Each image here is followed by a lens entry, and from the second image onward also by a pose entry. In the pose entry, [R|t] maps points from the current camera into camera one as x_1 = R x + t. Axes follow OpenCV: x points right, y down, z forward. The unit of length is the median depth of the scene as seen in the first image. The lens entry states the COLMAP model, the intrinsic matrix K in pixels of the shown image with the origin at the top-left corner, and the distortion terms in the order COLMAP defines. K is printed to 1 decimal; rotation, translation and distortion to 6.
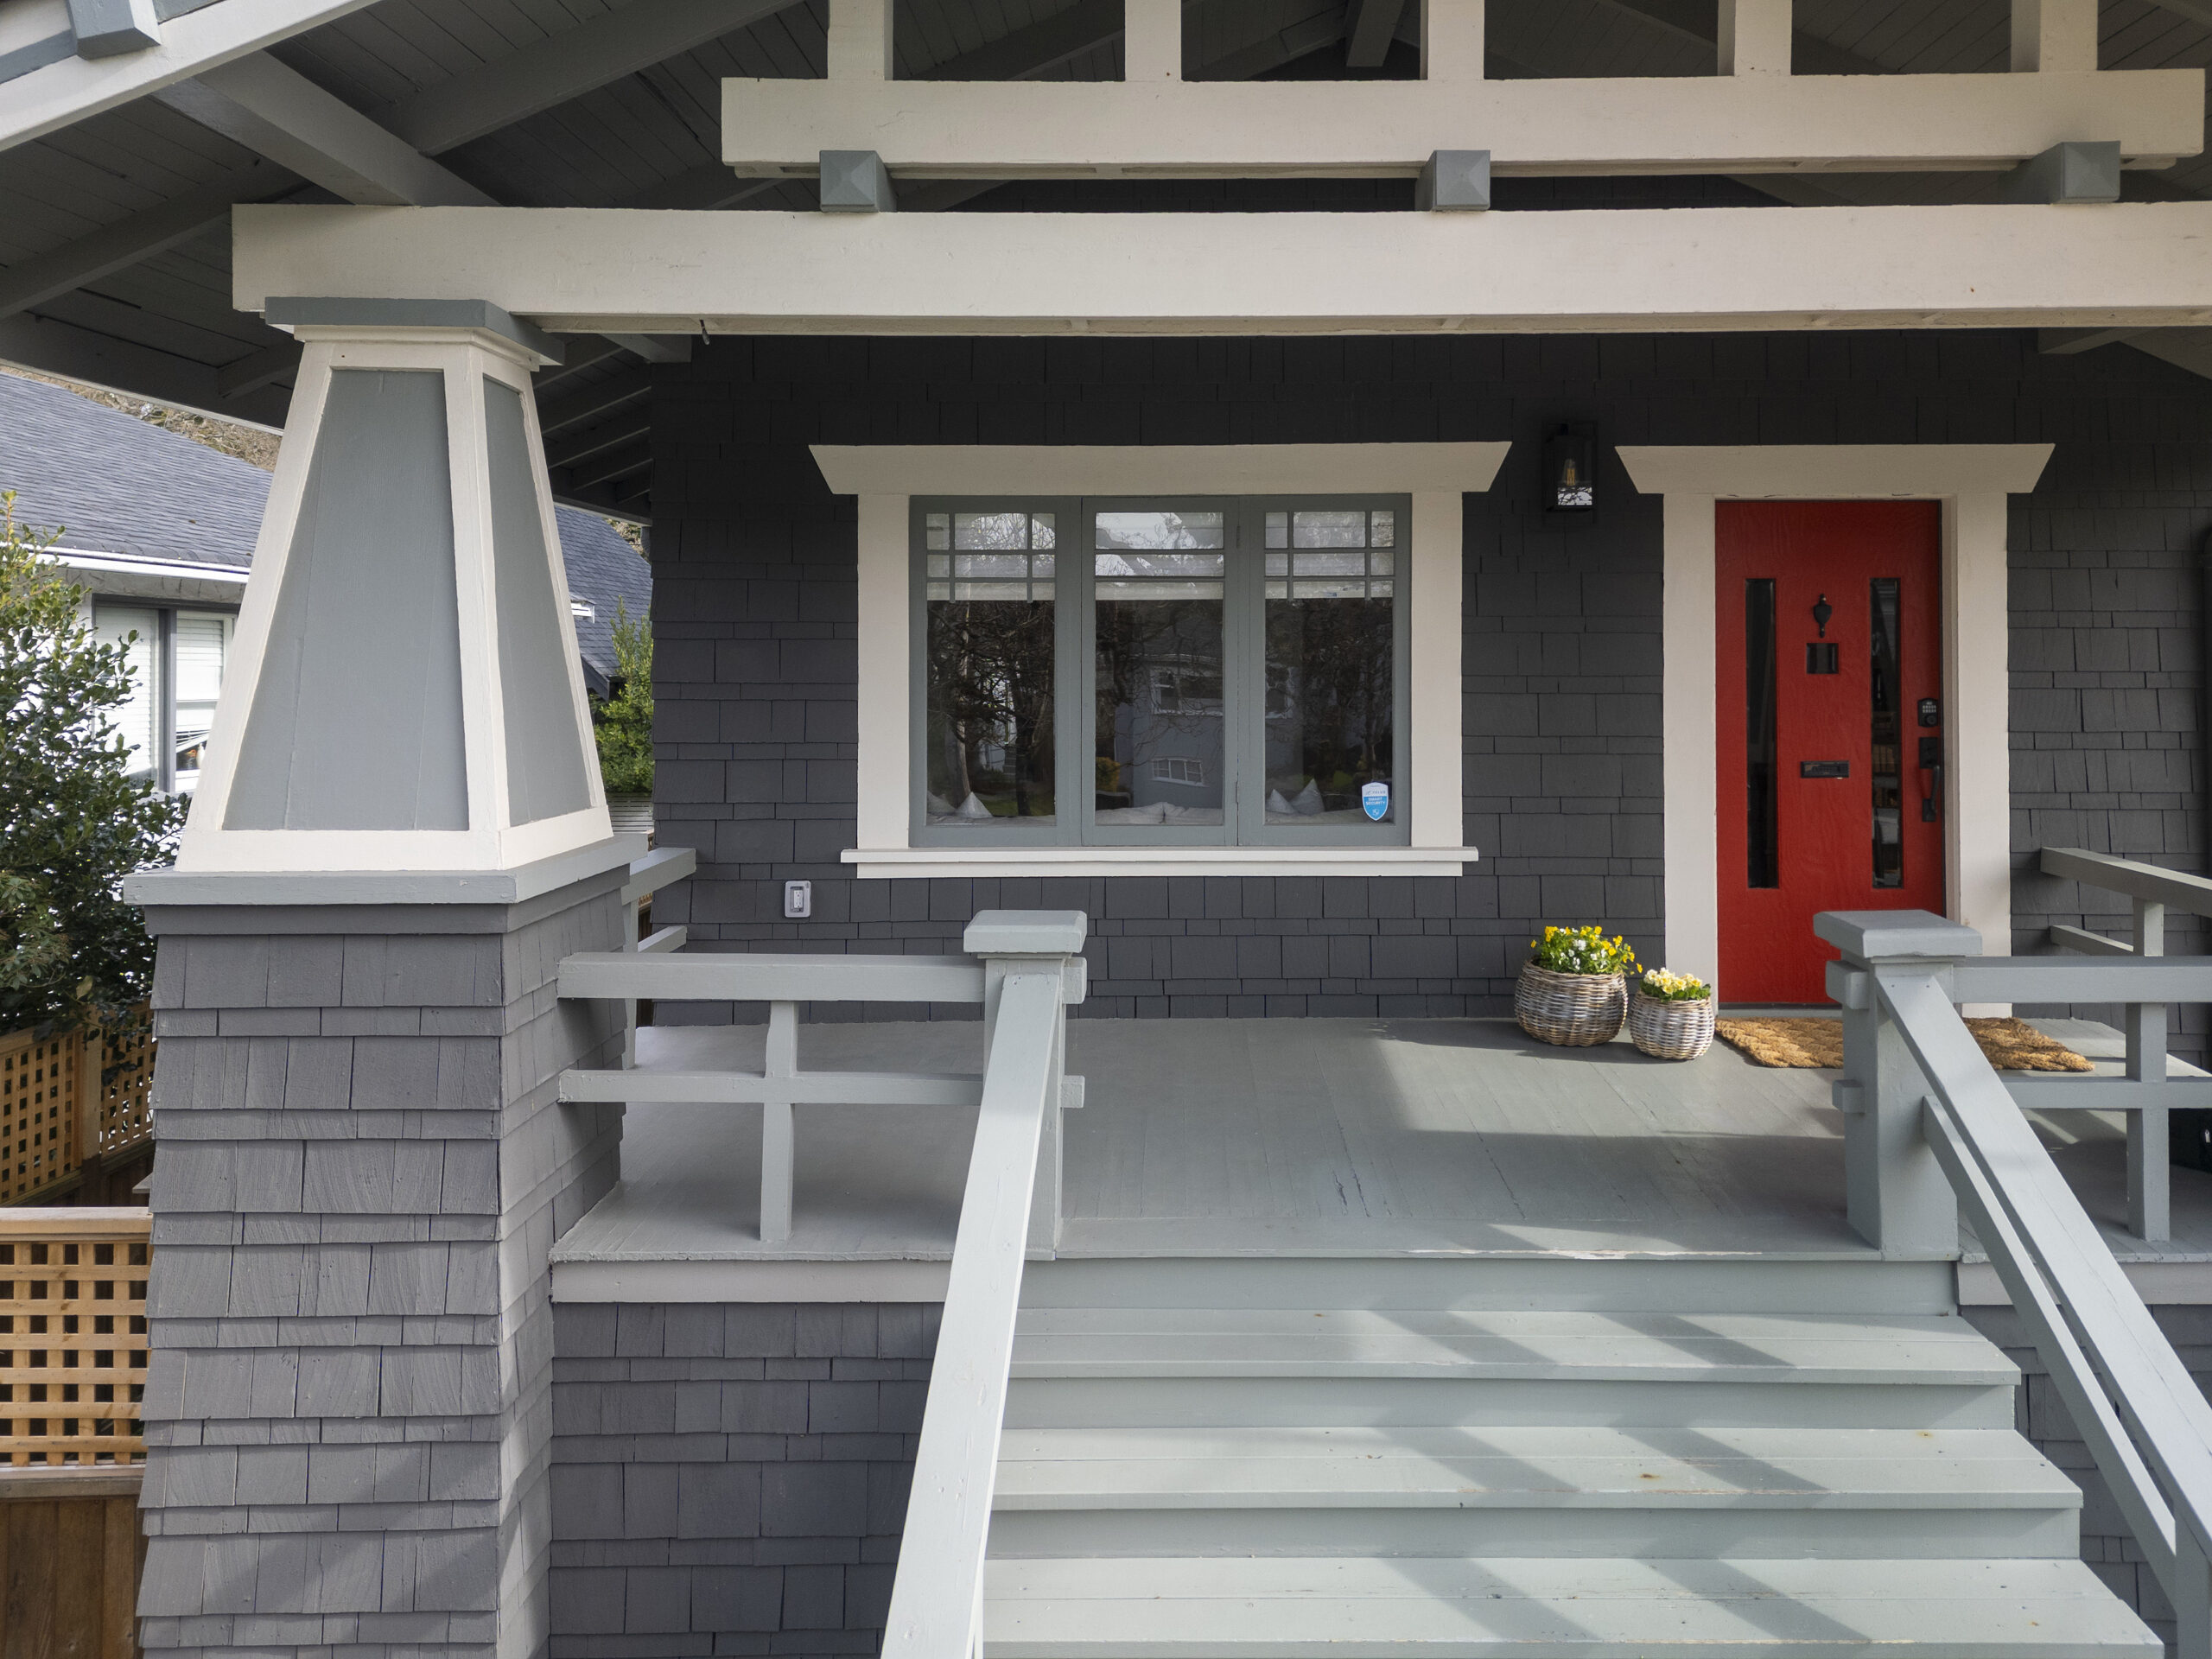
lens RADIAL K [[1709.6, 0, 1100.4], [0, 1709.6, 608.5], [0, 0, 1]] dist [0.075025, -0.075628]
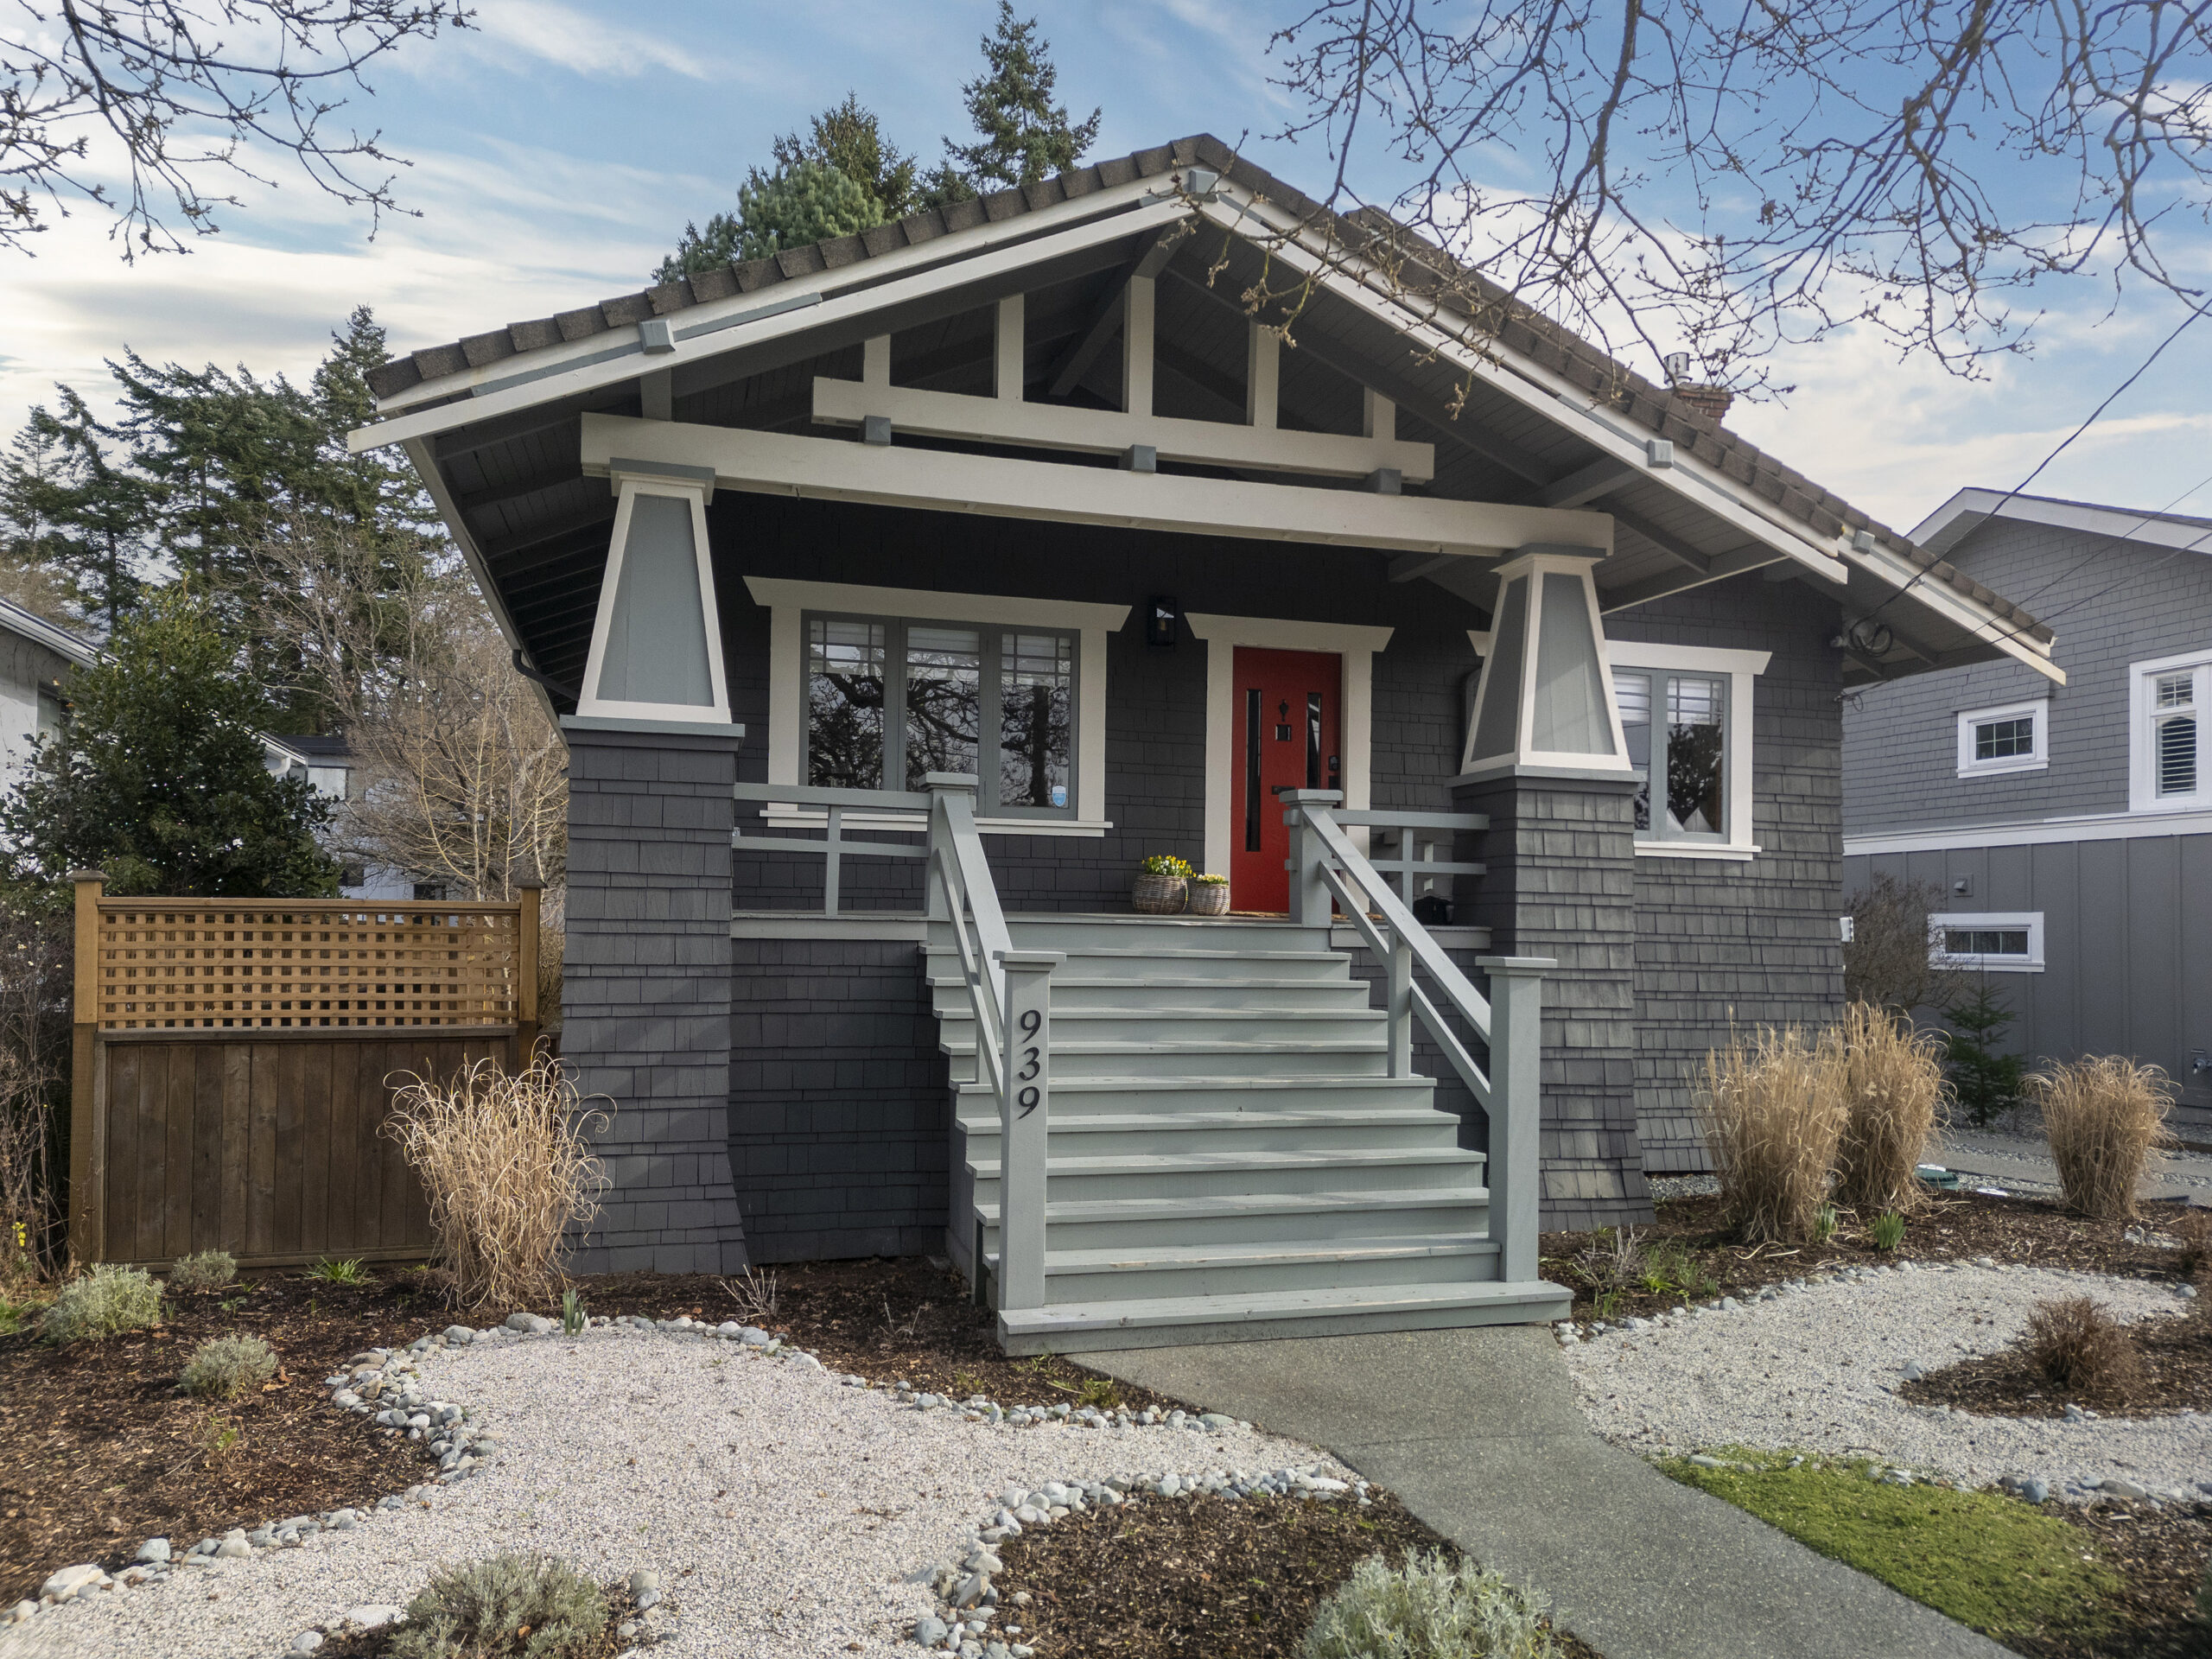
lens RADIAL K [[1741.6, 0, 1128.1], [0, 1741.6, 827.9], [0, 0, 1]] dist [0.085988, 0.001089]
pose [[0.952048, 0.033484, 0.304110, -0.366690], [-0.020916, 0.998791, -0.044491, 0.252484], [-0.305232, 0.035997, 0.951597, -0.867768]]
